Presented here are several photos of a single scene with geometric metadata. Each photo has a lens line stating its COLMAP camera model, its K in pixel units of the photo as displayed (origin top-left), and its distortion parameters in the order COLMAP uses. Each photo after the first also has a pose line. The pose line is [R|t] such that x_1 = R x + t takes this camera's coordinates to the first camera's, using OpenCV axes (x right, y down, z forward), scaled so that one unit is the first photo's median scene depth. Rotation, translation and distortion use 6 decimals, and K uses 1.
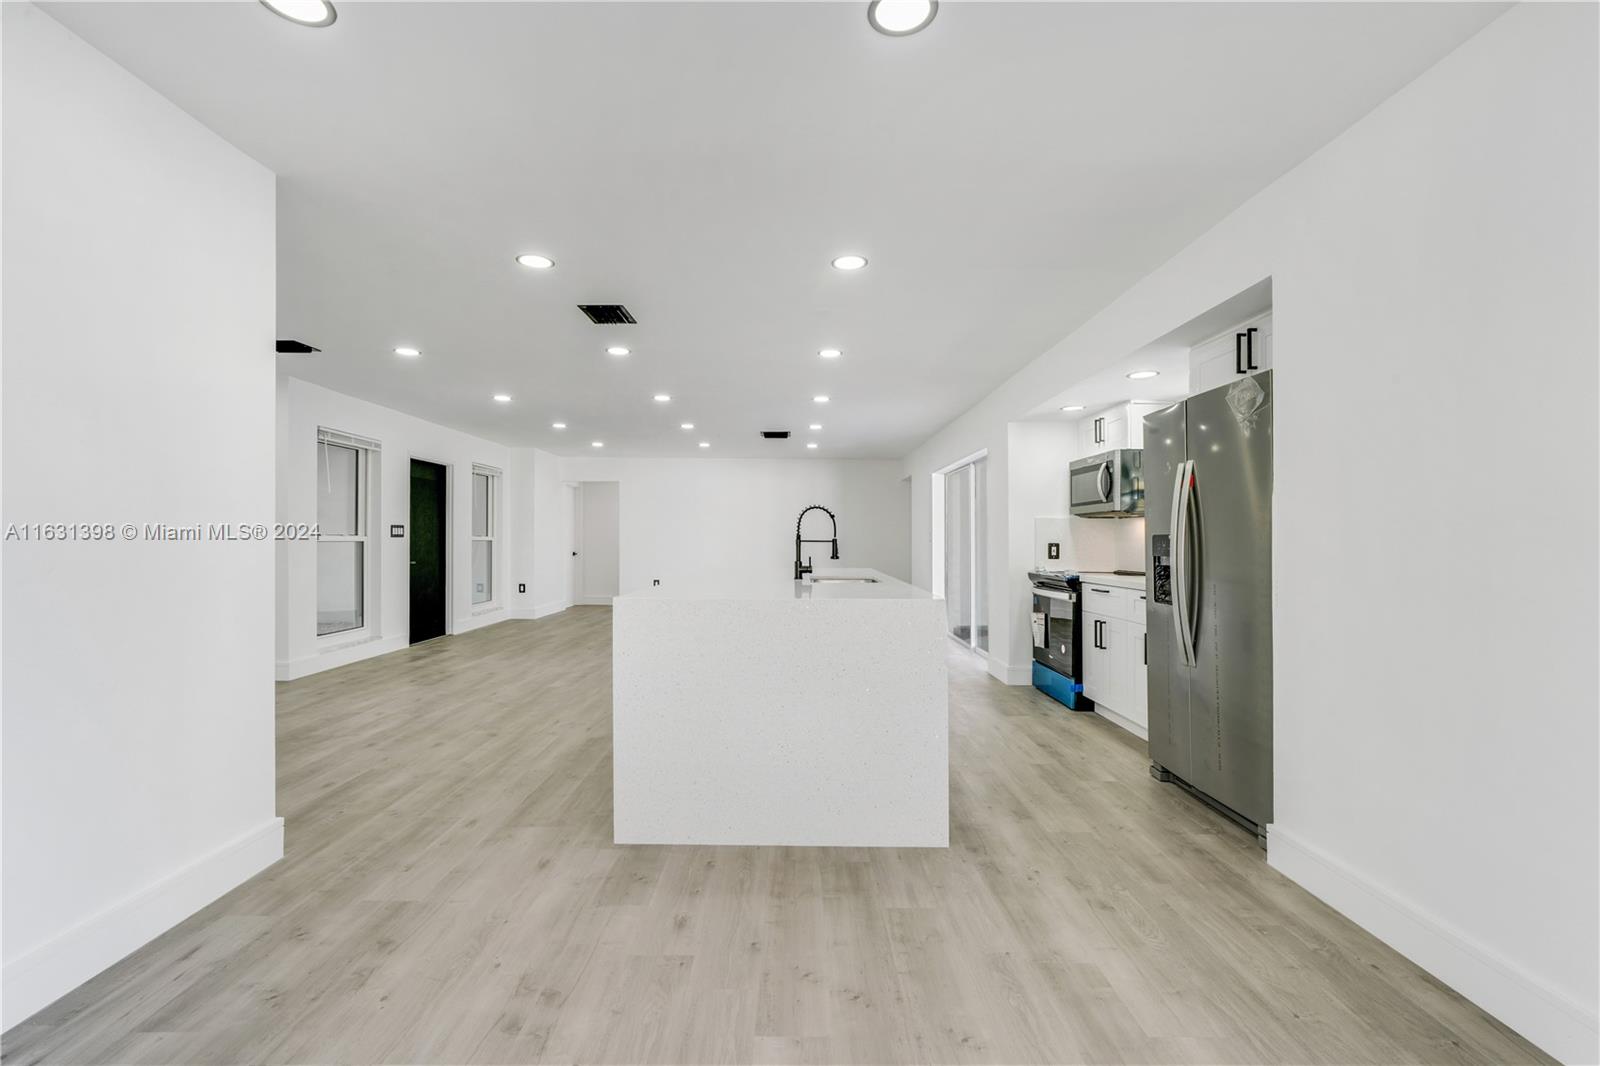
lens RADIAL K [[681.9, 0, 799.3], [0, 681.9, 542.1], [0, 0, 1]] dist [-0.001011, 0.000345]
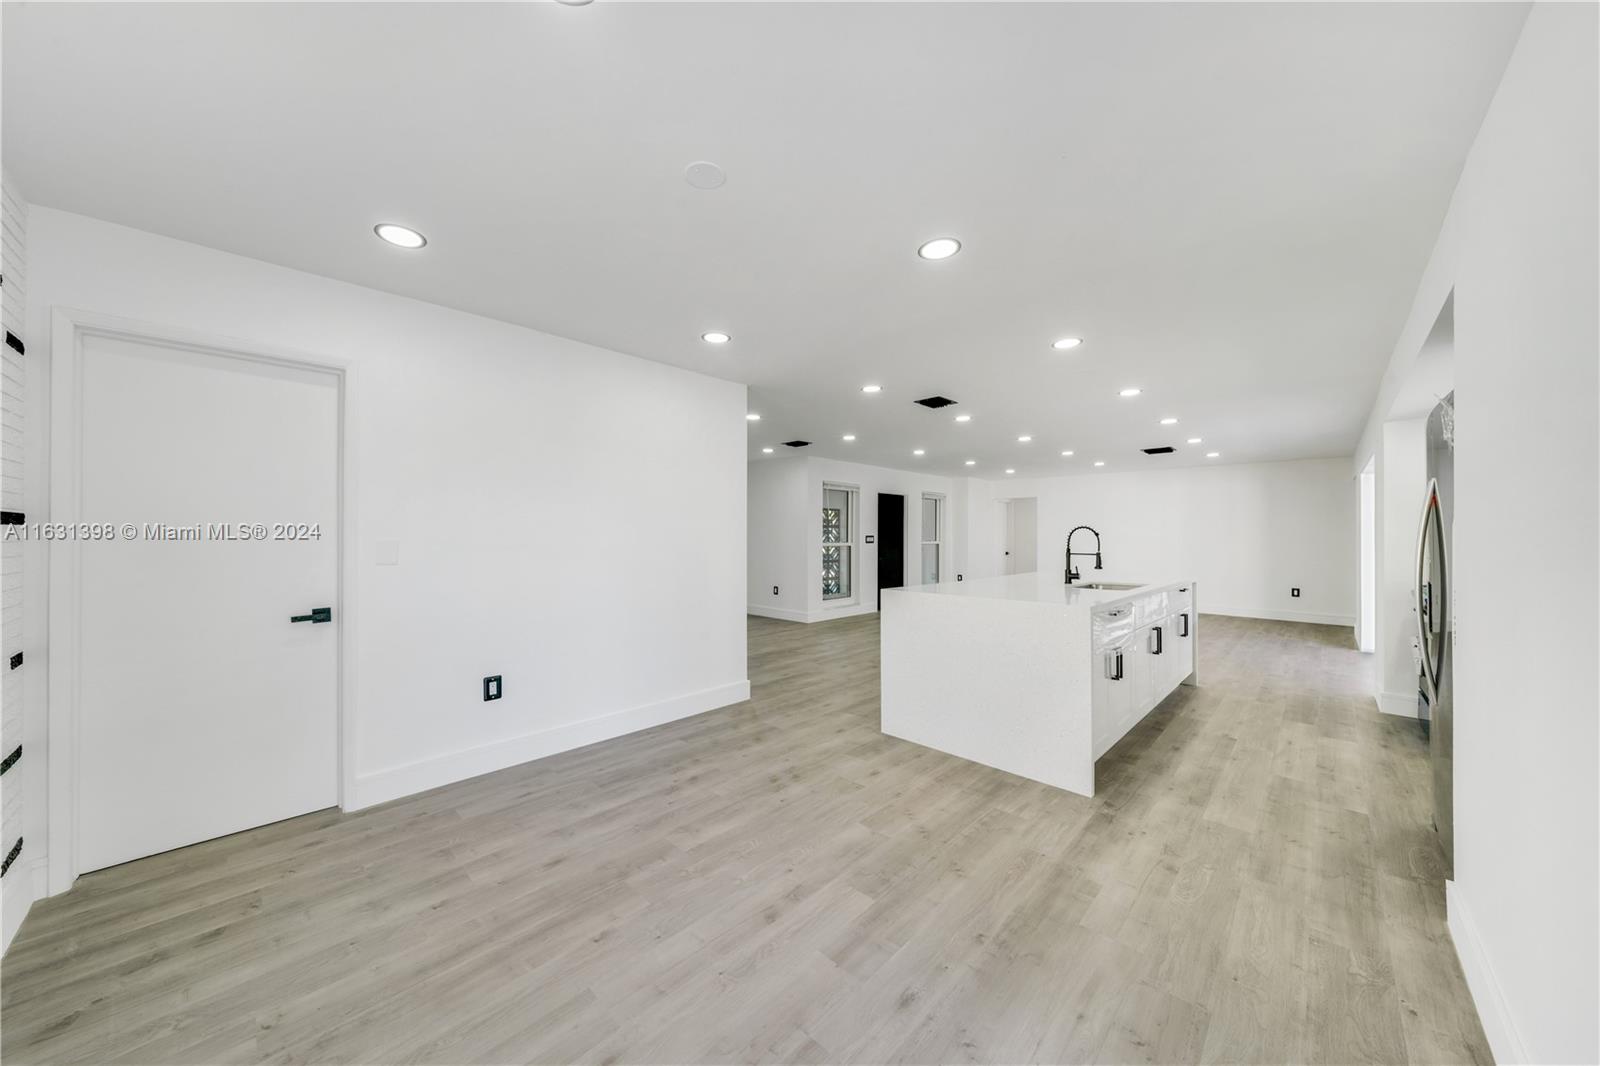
lens RADIAL K [[550.1, 0, 800.2], [0, 550.1, 541.9], [0, 0, 1]] dist [-0.006606, 0.000324]
pose [[0.713923, 0.003629, -0.700215, 0.360480], [-0.000153, 0.999987, 0.005026, -0.028964], [0.700224, -0.003481, 0.713915, -0.085519]]
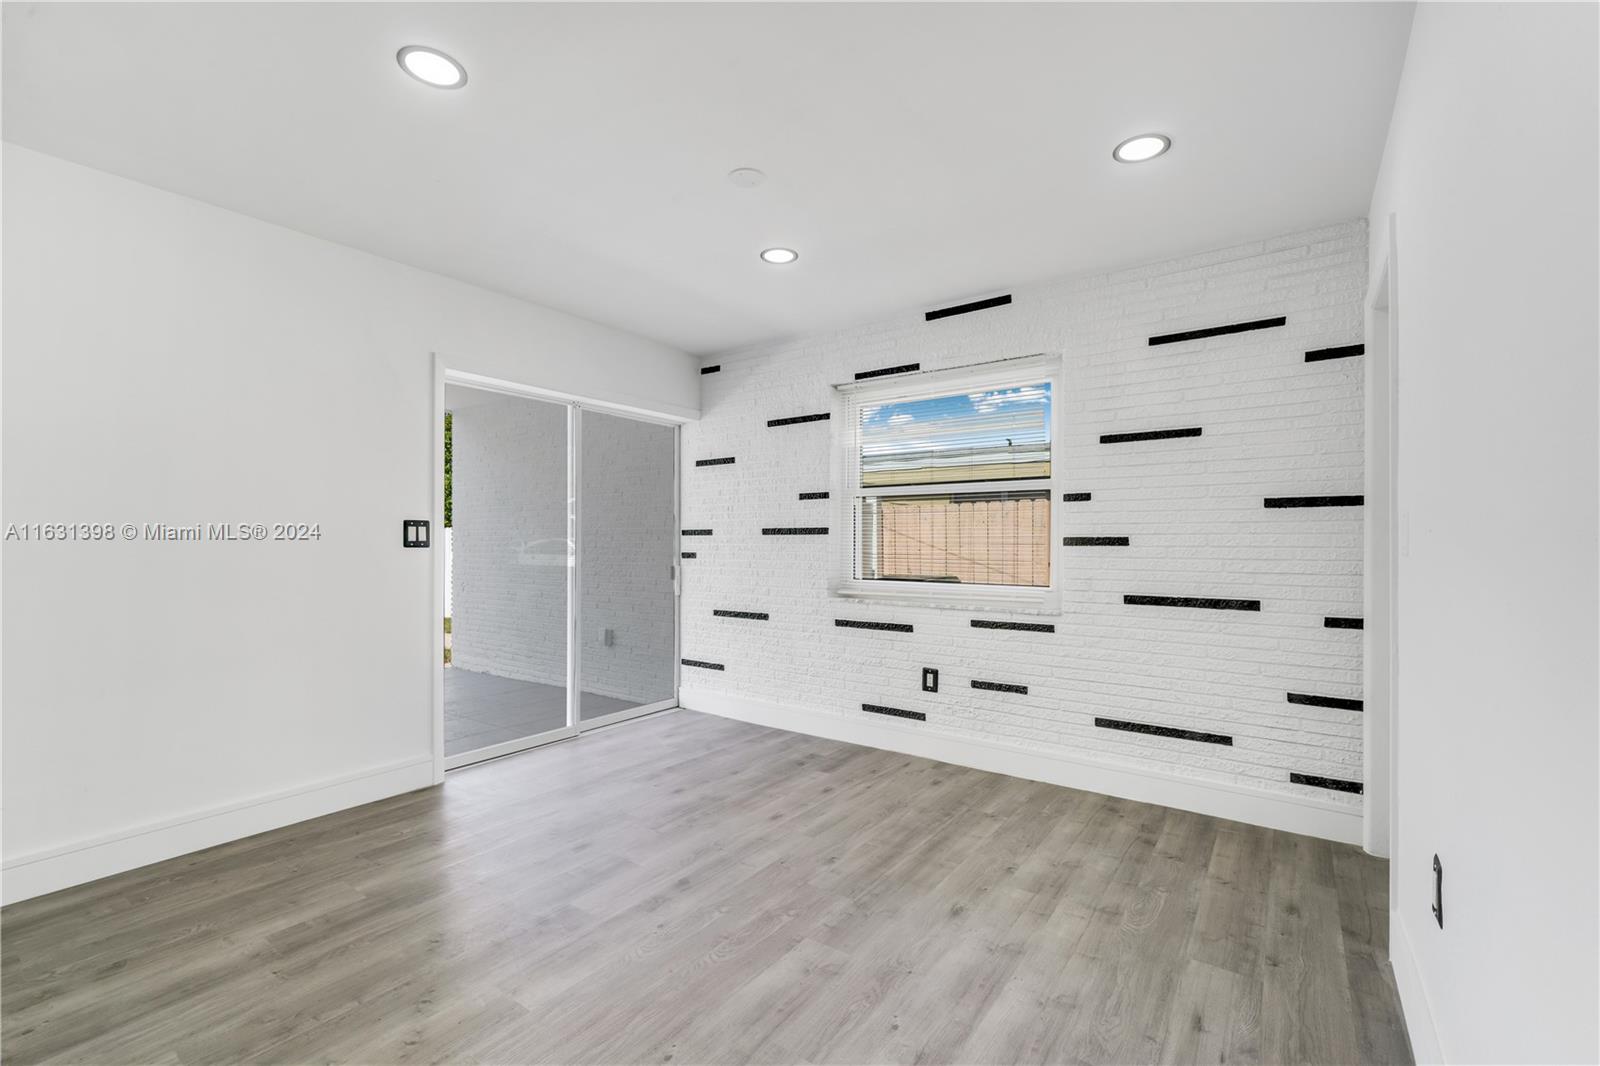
lens RADIAL K [[681.9, 0, 795.8], [0, 681.9, 549.9], [0, 0, 1]] dist [-0.001011, 0.000345]
pose [[-0.801140, -0.016712, 0.598243, -0.409758], [-0.005273, 0.999768, 0.020867, -0.007745], [-0.598453, 0.013563, -0.801043, 0.639981]]
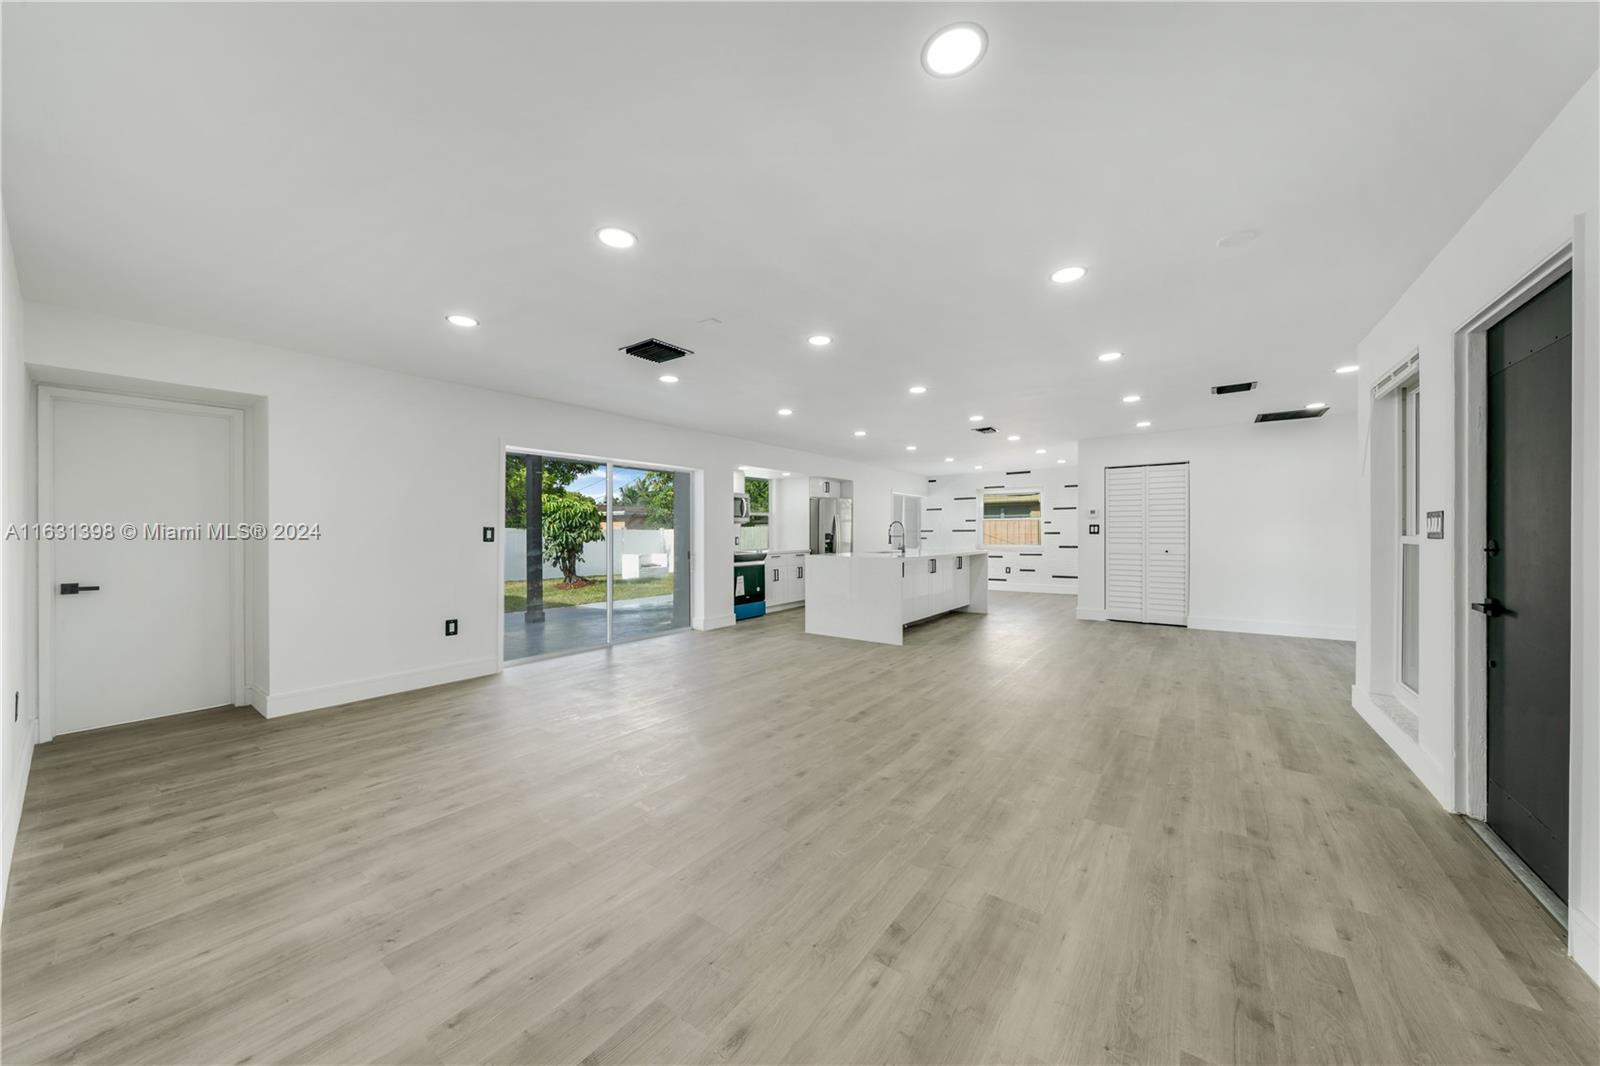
lens RADIAL K [[550.1, 0, 791.1], [0, 550.1, 523.6], [0, 0, 1]] dist [-0.006606, 0.000324]
pose [[-0.794624, 0.007484, 0.607055, -0.822949], [0.002121, 0.999952, -0.009551, -0.026236], [-0.607098, -0.006302, -0.794602, 2.676197]]
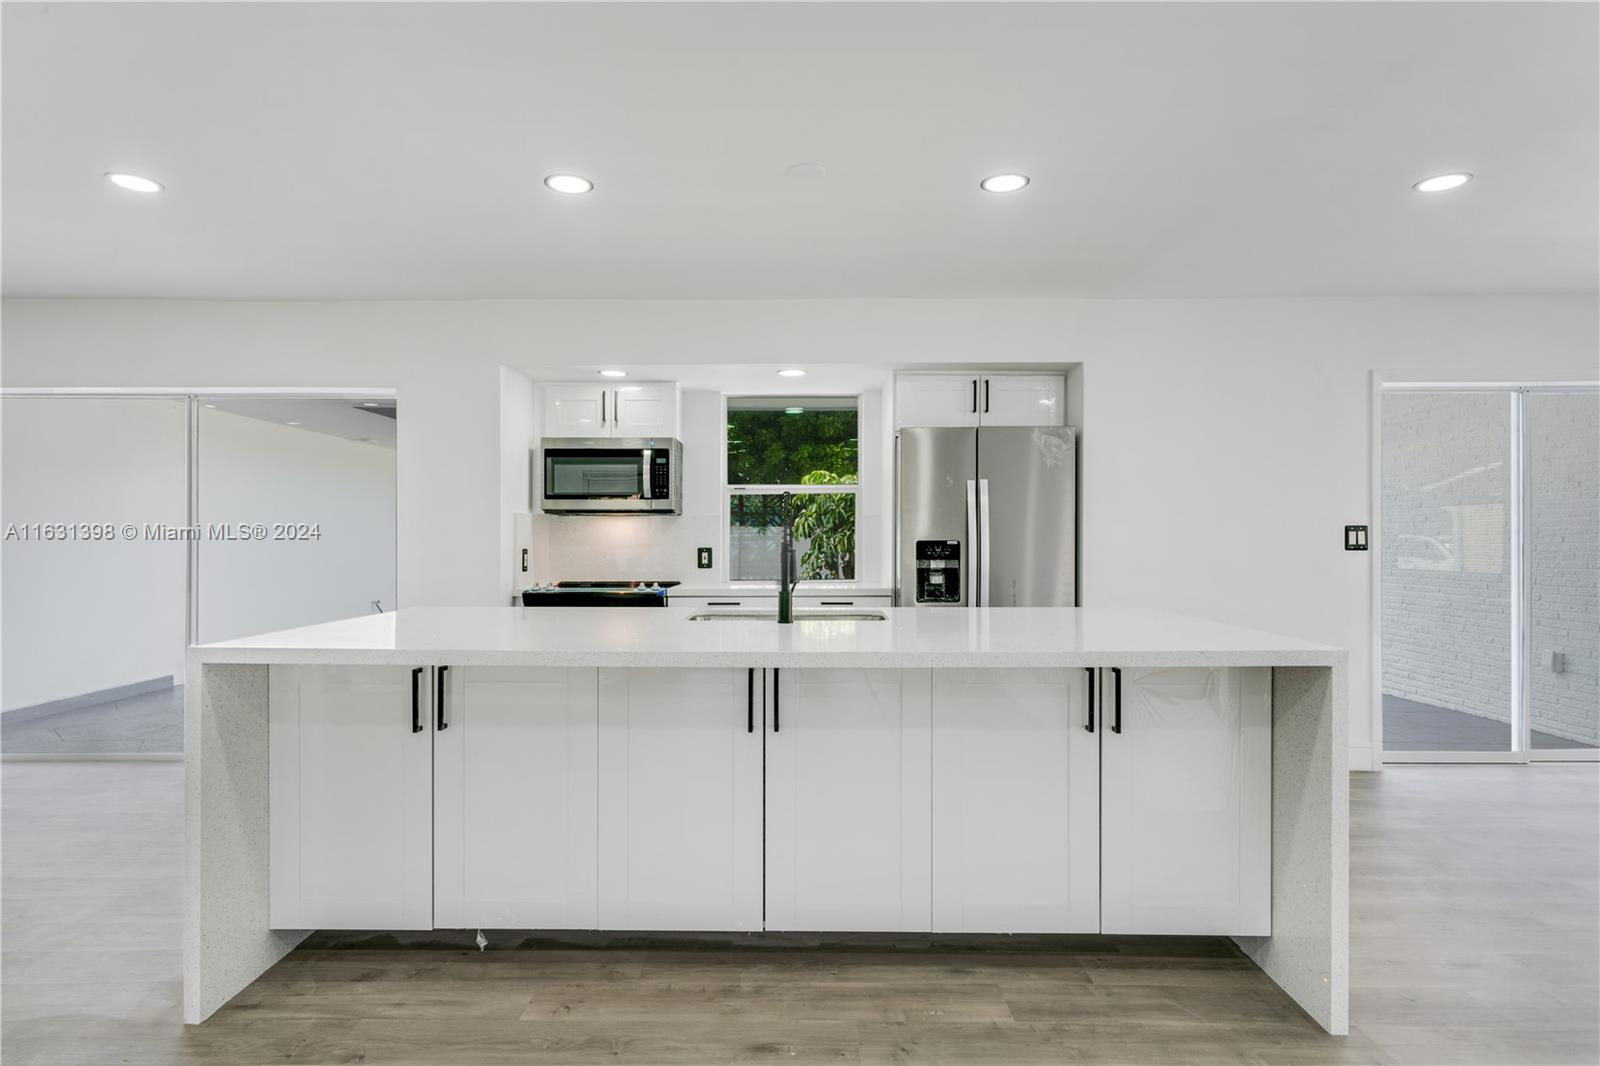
lens RADIAL K [[857.7, 0, 791.1], [0, 857.7, 539.3], [0, 0, 1]] dist [-0.004241, 0.000833]
pose [[0.023387, -0.007173, 0.999701, -0.688059], [0.005966, 0.999957, 0.007035, -0.017671], [-0.999709, 0.005800, 0.023429, 0.959179]]
